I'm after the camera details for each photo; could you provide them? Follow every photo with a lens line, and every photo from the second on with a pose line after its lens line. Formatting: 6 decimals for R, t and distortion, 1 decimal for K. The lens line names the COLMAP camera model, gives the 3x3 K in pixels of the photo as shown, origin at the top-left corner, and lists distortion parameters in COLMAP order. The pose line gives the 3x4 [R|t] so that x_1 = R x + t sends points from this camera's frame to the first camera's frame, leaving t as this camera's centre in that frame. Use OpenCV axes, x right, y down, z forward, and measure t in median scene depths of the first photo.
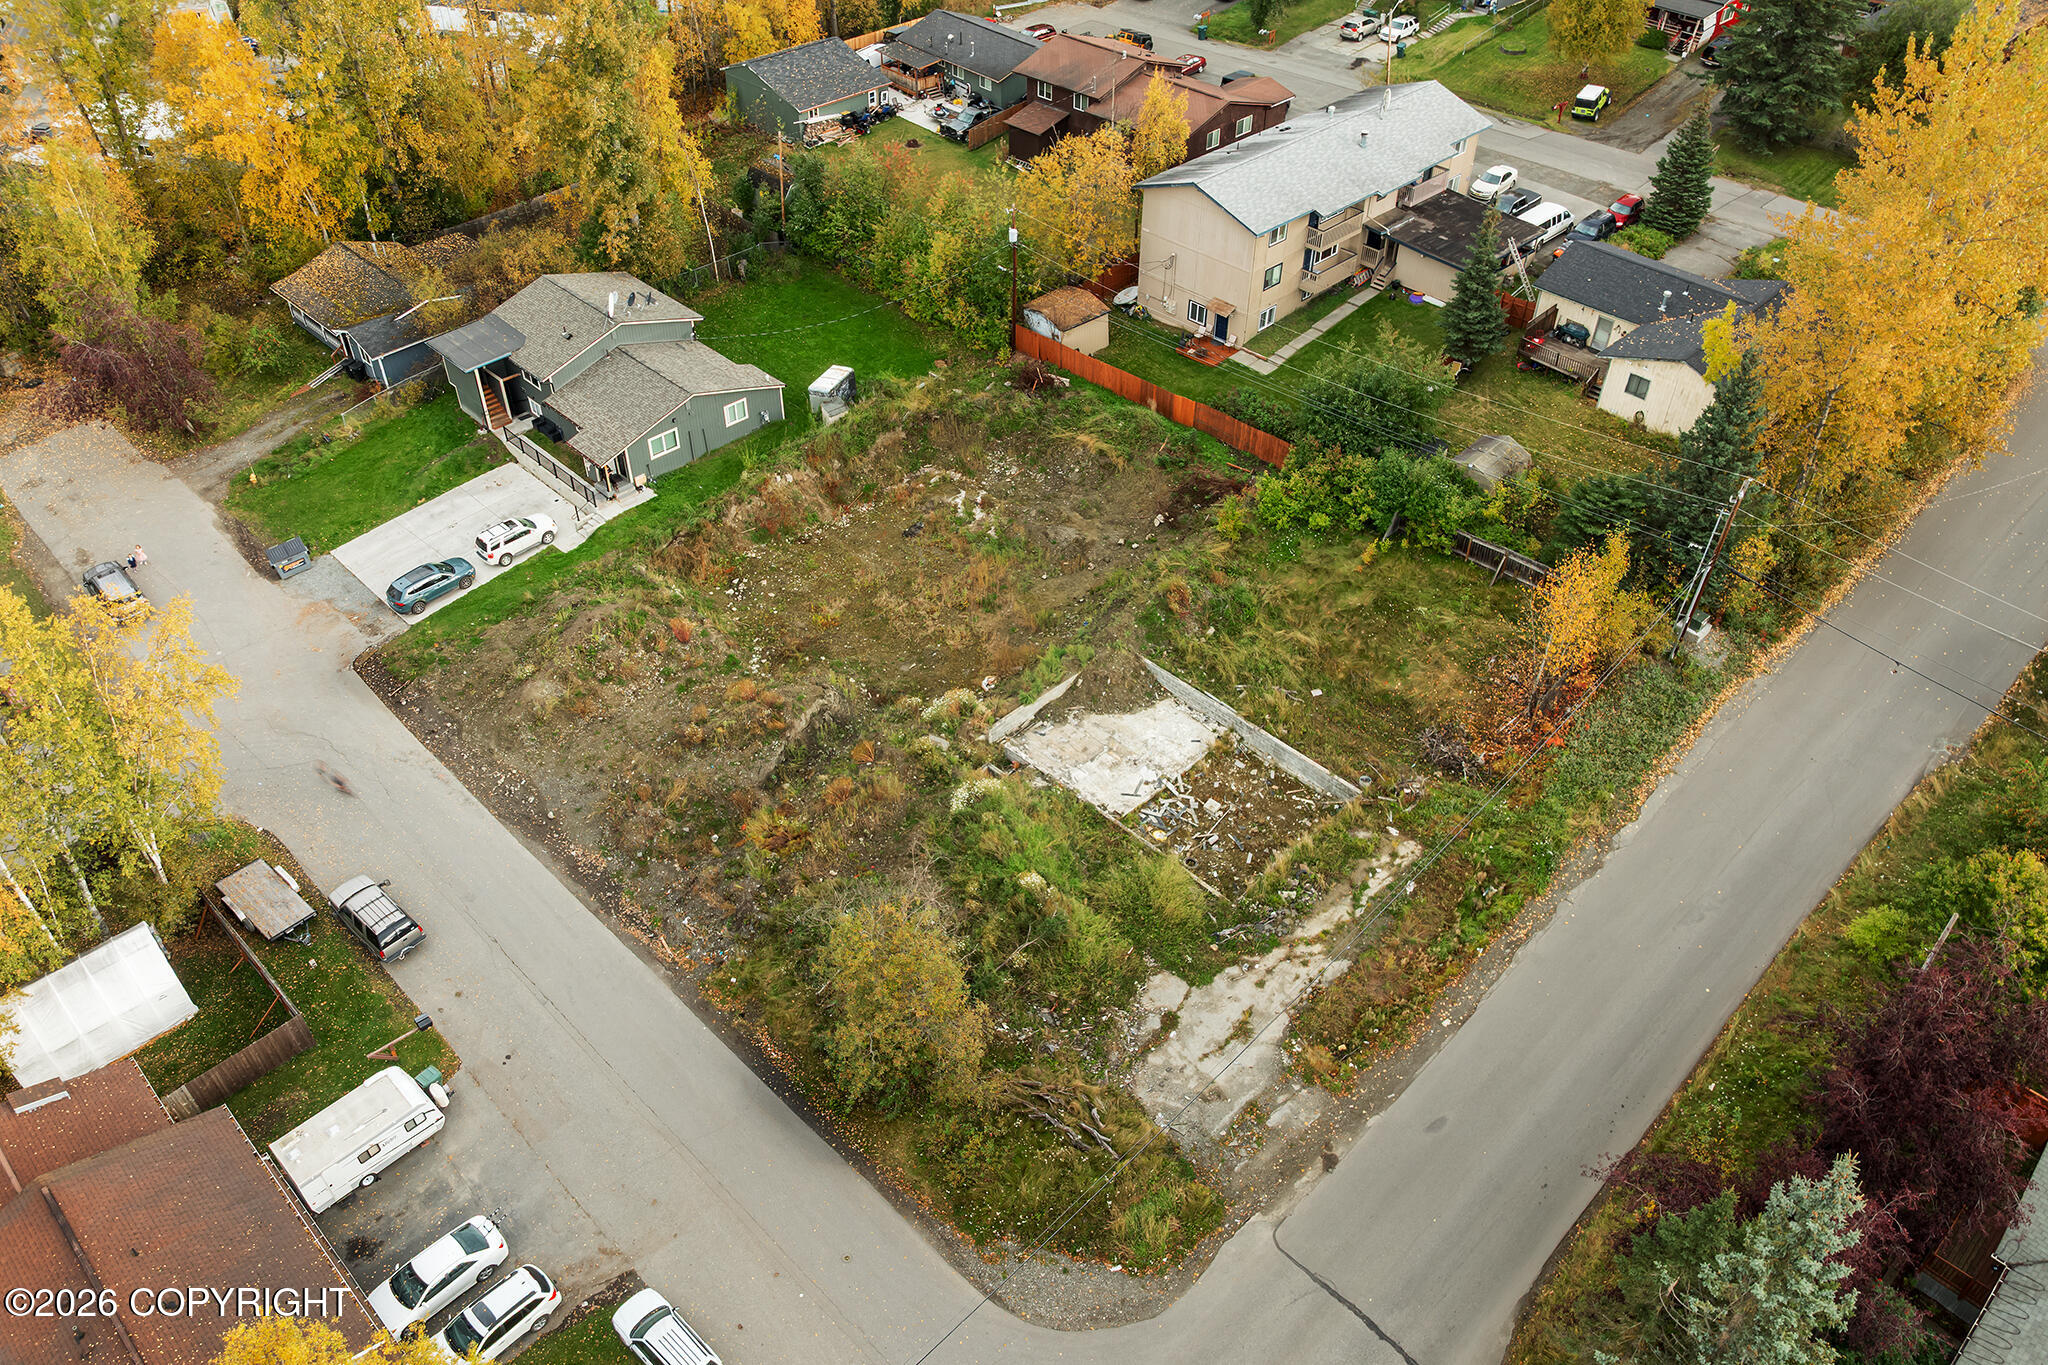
lens RADIAL K [[1478.2, 0, 1024.0], [0, 1478.2, 682.5], [0, 0, 1]] dist [-0.010705, -0.081336]
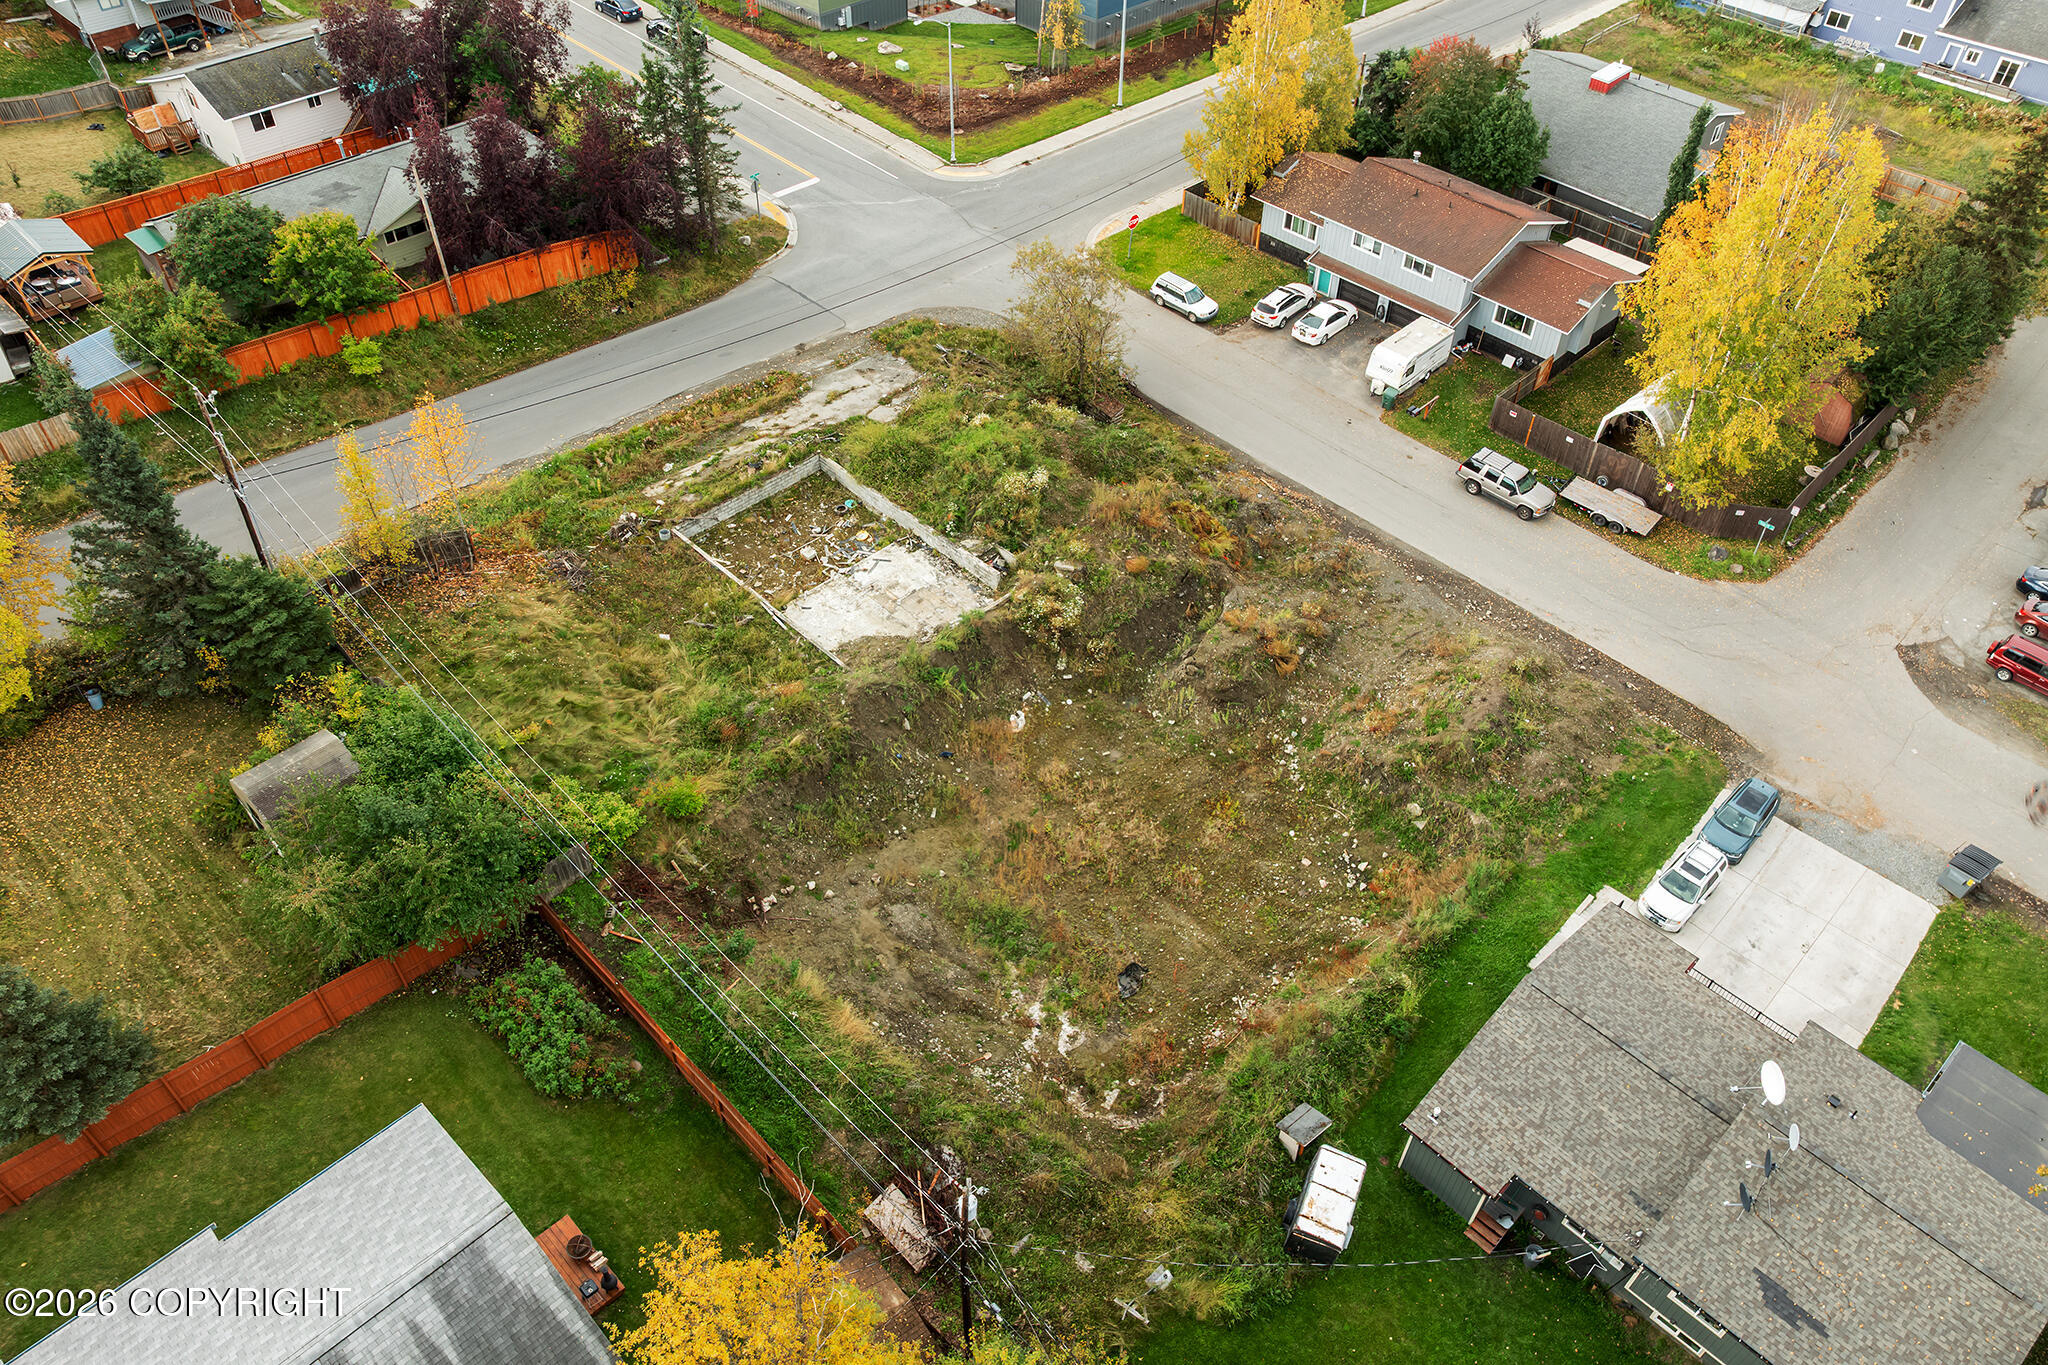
lens RADIAL K [[1472.4, 0, 1023.8], [0, 1472.4, 689.2], [0, 0, 1]] dist [-0.039762, -0.001345]
pose [[-0.999795, -0.018415, -0.008408, -0.021456], [-0.009758, 0.074477, 0.997175, -0.919435], [-0.017736, 0.997053, -0.074641, 1.100612]]
